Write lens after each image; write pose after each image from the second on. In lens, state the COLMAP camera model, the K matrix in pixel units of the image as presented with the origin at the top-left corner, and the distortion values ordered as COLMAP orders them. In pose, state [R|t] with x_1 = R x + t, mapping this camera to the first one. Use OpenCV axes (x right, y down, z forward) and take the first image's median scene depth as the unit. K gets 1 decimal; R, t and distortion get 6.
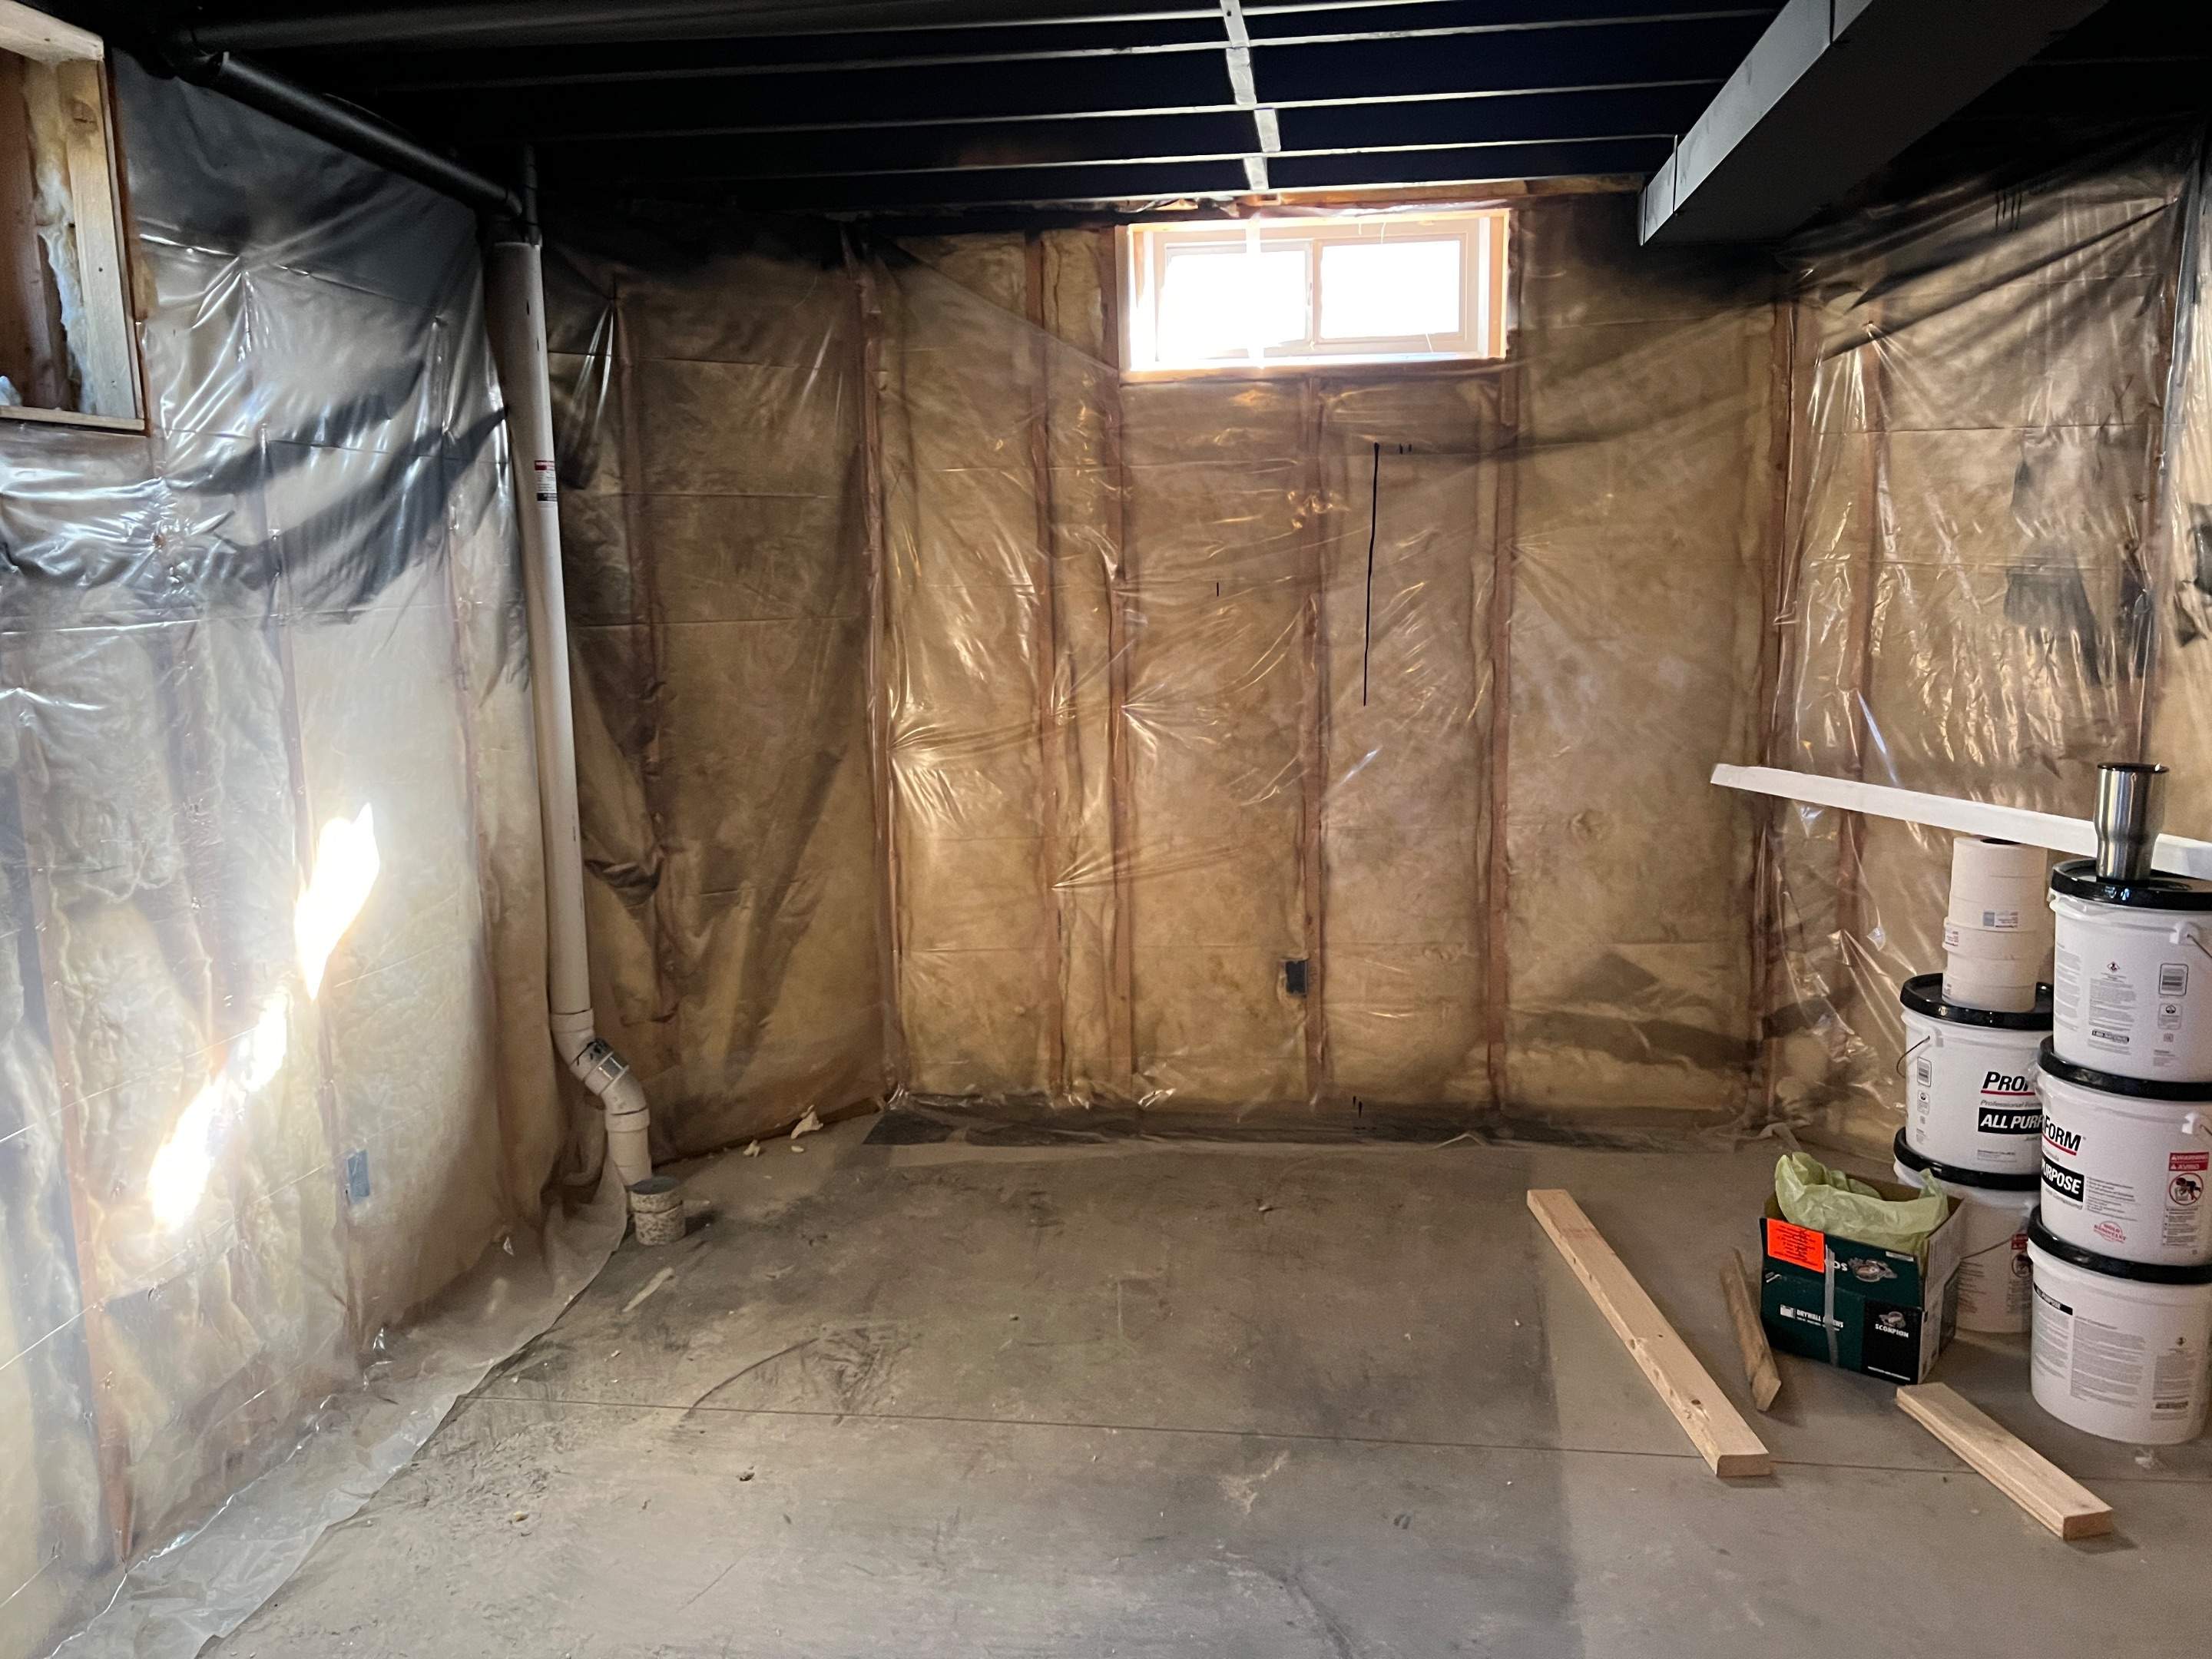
lens RADIAL K [[1626.7, 0, 1106.8], [0, 1626.7, 824.4], [0, 0, 1]] dist [0.003512, -0.006364]
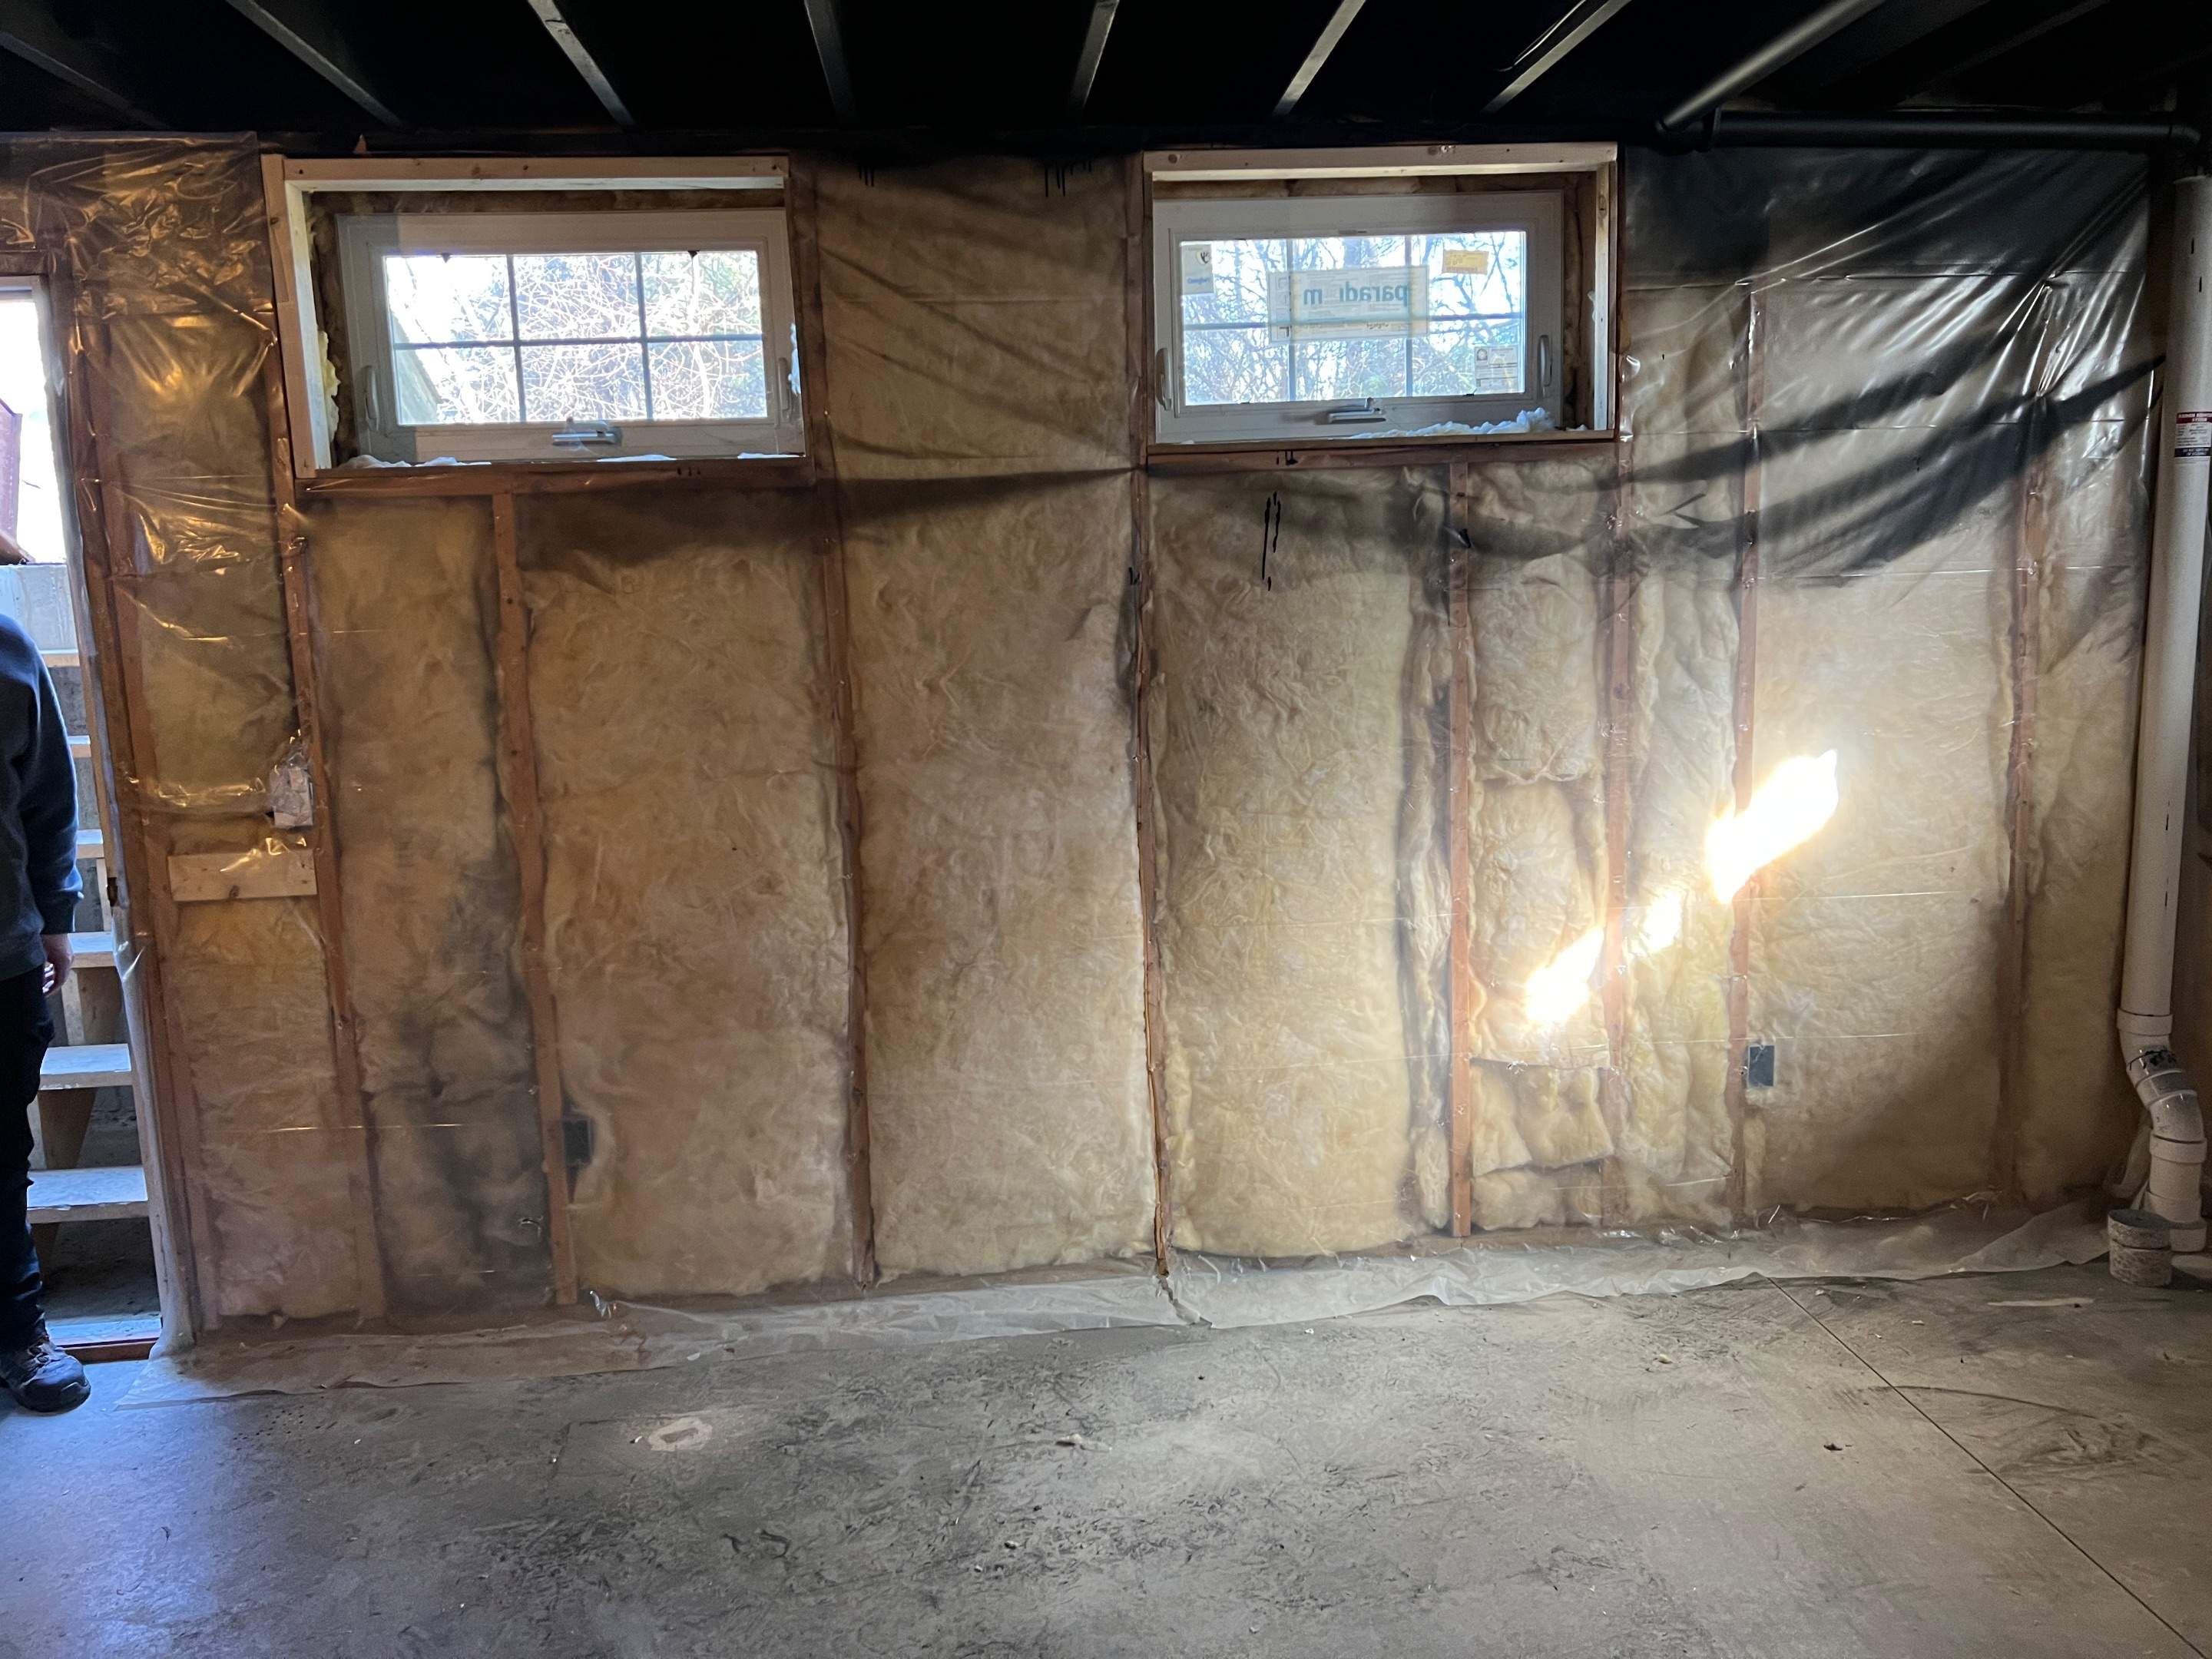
lens RADIAL K [[1626.7, 0, 1105.7], [0, 1626.7, 829.2], [0, 0, 1]] dist [0.003512, -0.006364]
pose [[0.217708, 0.171973, -0.960744, 0.576628], [-0.131557, 0.980542, 0.145706, -0.061724], [0.967107, 0.094671, 0.236096, 0.285922]]
